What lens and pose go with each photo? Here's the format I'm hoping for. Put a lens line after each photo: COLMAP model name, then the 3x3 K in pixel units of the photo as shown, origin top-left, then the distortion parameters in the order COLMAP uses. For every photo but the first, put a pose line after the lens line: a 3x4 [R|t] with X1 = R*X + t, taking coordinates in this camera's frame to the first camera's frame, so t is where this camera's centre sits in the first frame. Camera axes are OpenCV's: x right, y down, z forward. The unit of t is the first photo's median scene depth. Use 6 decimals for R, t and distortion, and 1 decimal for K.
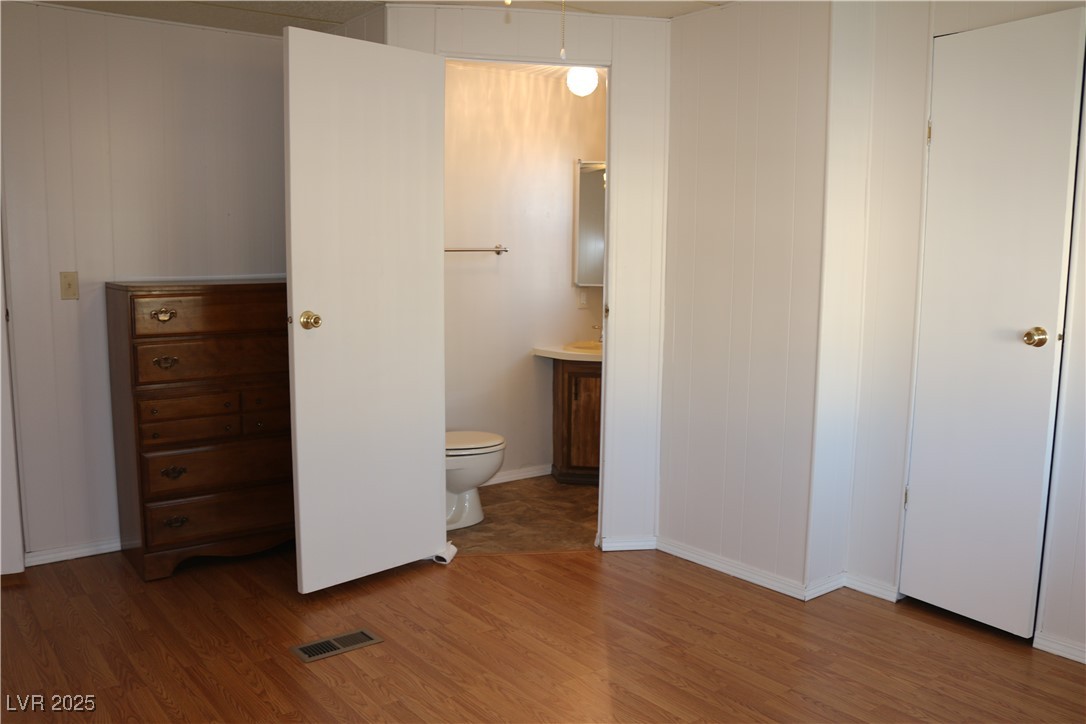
lens RADIAL K [[892.2, 0, 525.7], [0, 892.2, 365.1], [0, 0, 1]] dist [-0.161986, 0.140219]
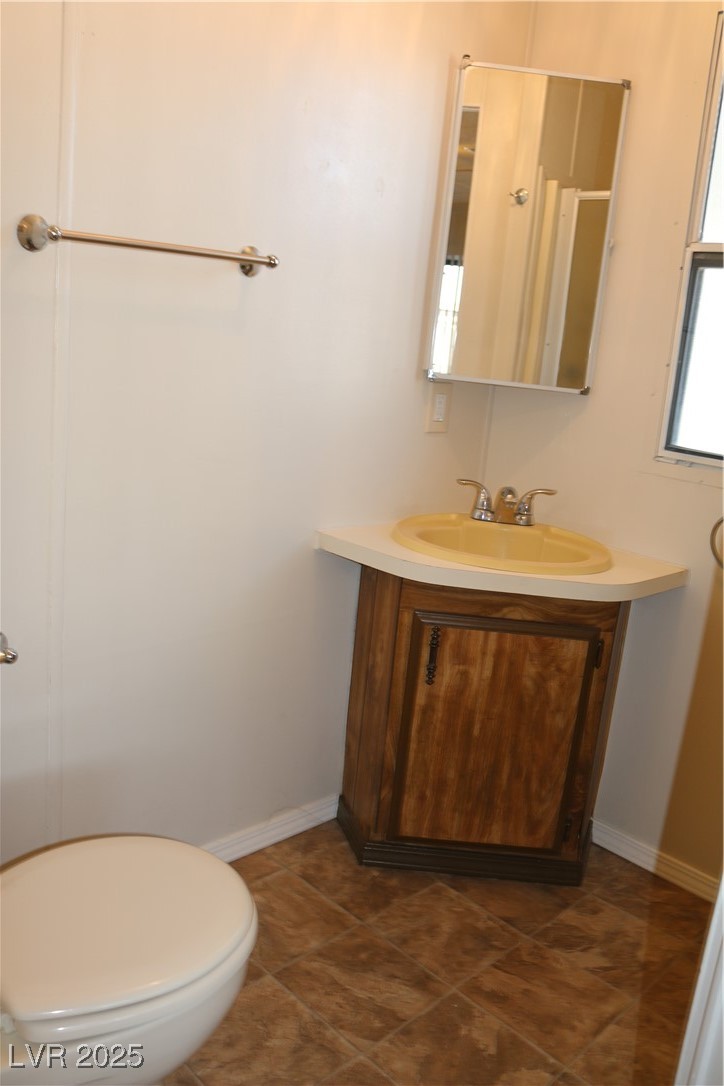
lens RADIAL K [[892.2, 0, 362.0], [0, 892.2, 543.0], [0, 0, 1]] dist [-0.161986, 0.140219]
pose [[0.986748, 0.052937, 0.153379, -0.033087], [-0.070190, 0.991522, 0.109349, -0.059711], [-0.146290, -0.118665, 0.982099, 0.635736]]
